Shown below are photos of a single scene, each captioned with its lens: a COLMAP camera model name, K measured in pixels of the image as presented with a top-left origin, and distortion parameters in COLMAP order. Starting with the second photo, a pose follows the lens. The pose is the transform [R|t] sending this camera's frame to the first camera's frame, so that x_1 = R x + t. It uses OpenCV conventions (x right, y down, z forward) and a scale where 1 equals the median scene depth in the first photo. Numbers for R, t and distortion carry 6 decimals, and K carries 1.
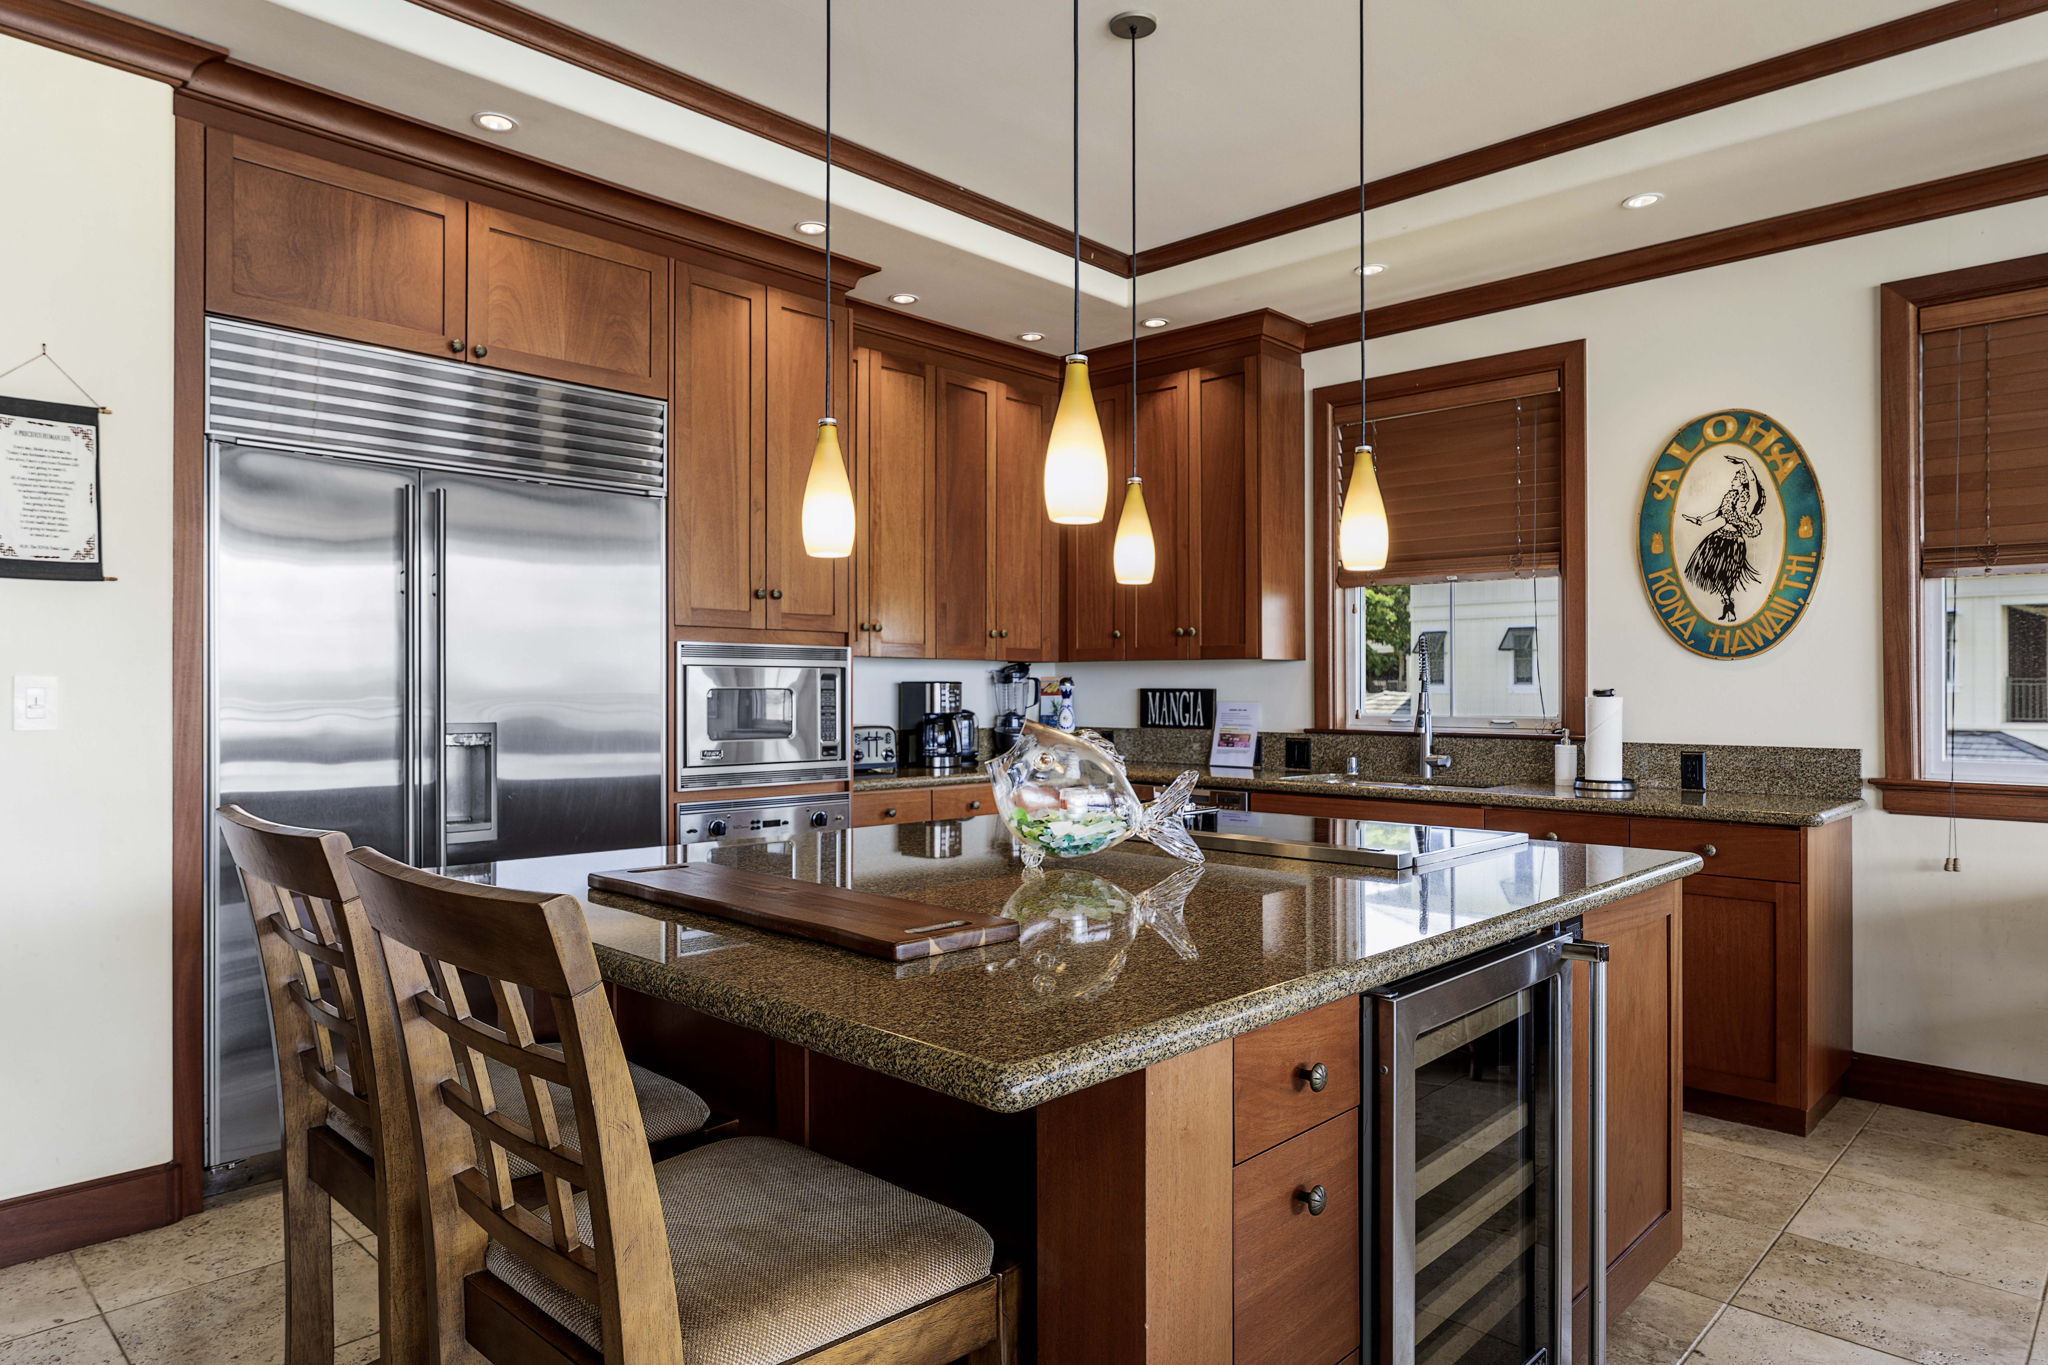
lens RADIAL K [[1258.5, 0, 1034.9], [0, 1258.5, 677.0], [0, 0, 1]] dist [0.000551, -0.005375]
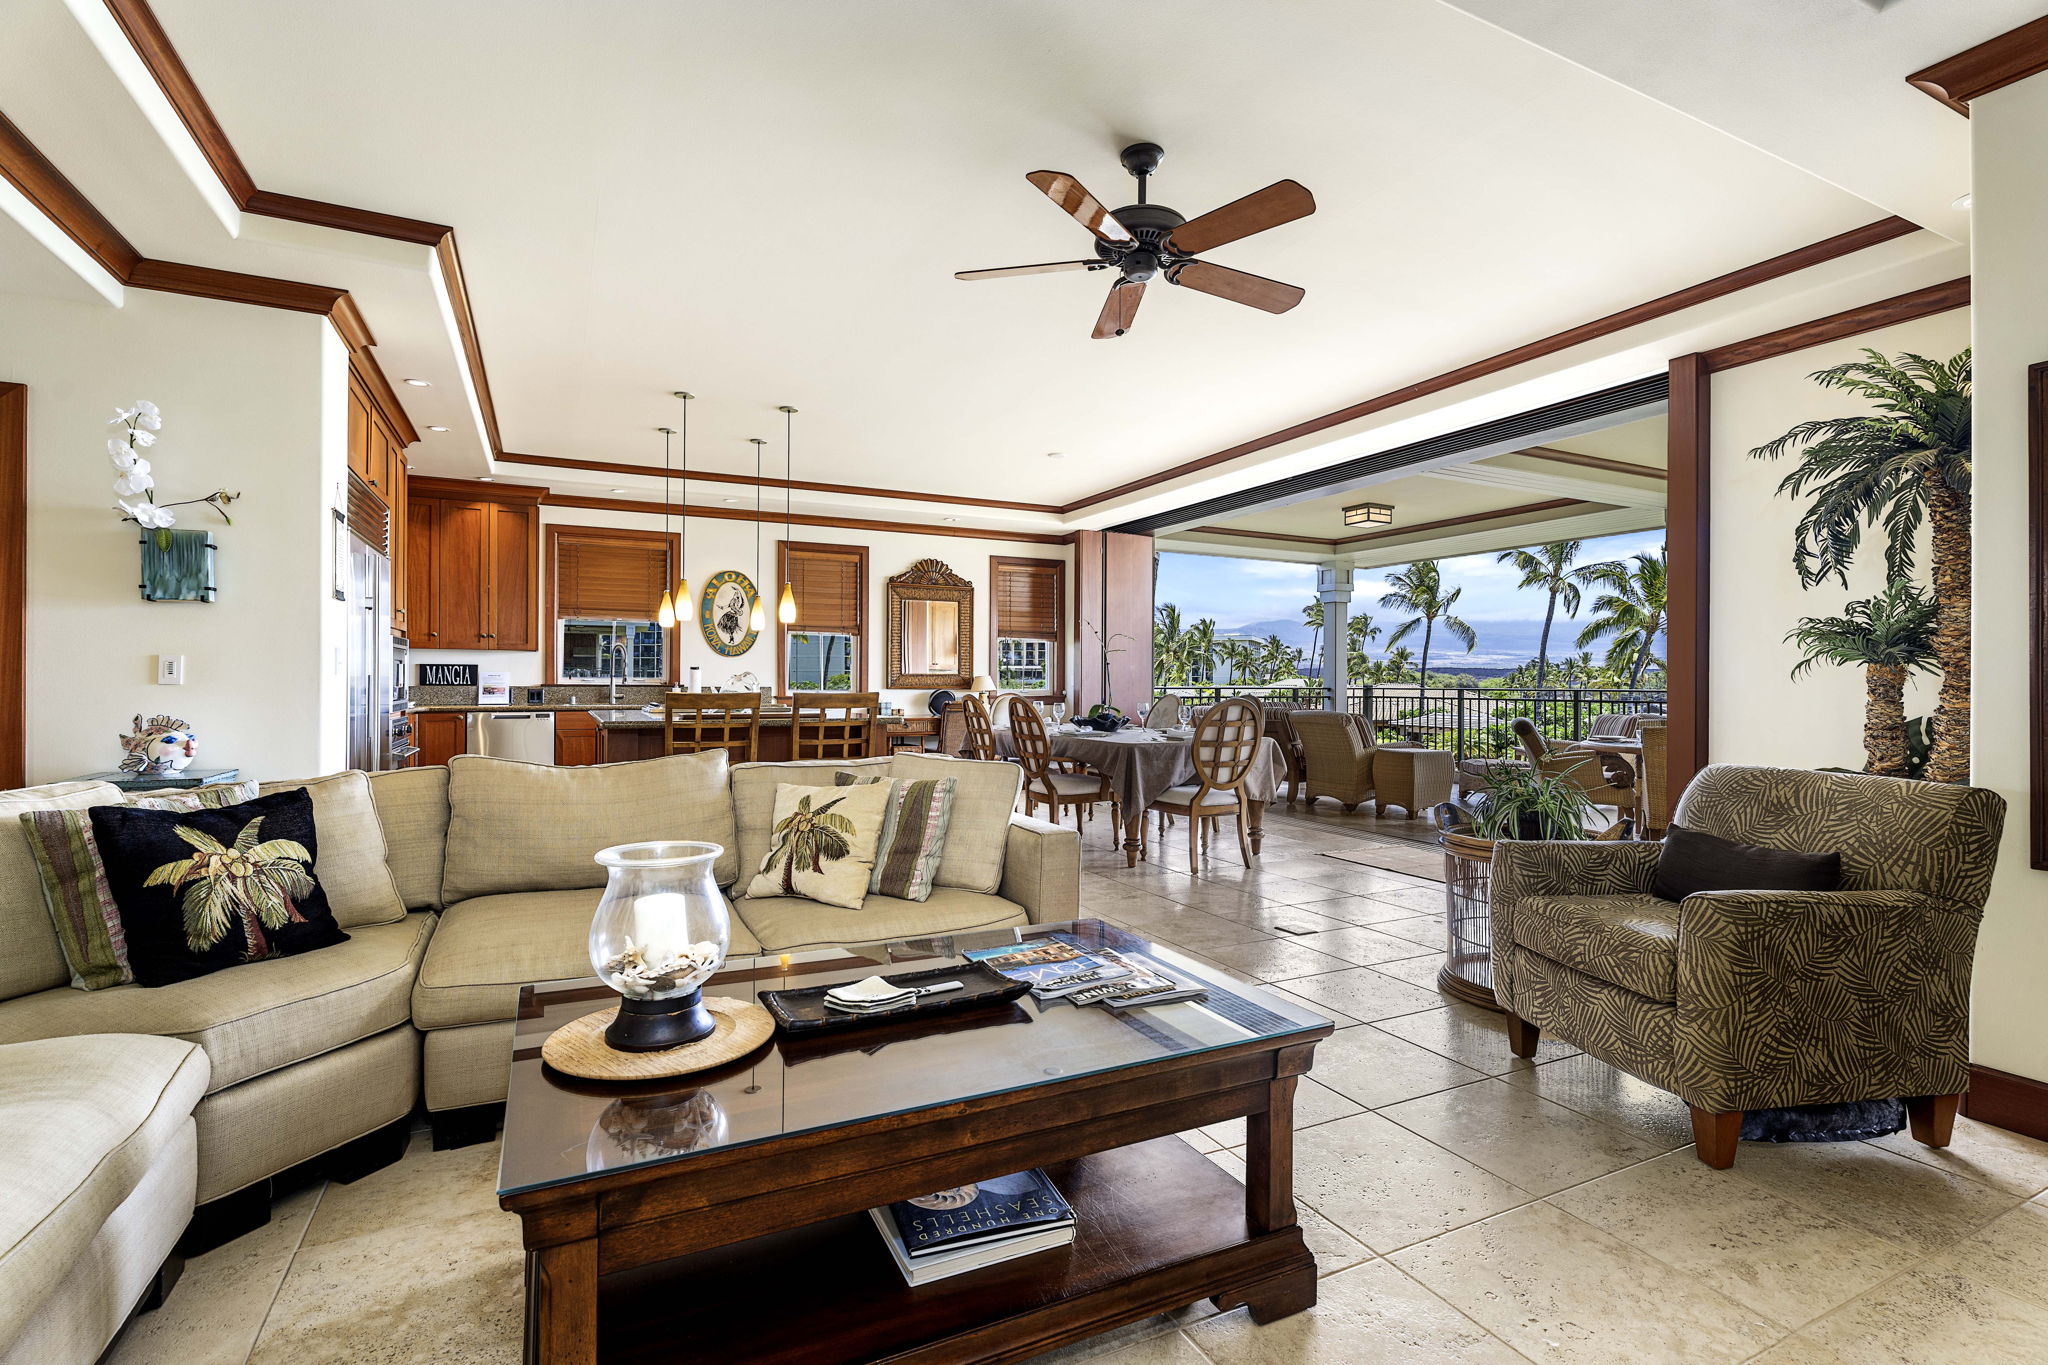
lens RADIAL K [[945.4, 0, 1026.6], [0, 945.4, 676.1], [0, 0, 1]] dist [0.001949, 0.000439]
pose [[0.356750, 0.008789, 0.934159, -1.130949], [-0.011374, 0.999922, -0.005065, 0.030429], [-0.934131, -0.008818, 0.356822, -0.375333]]
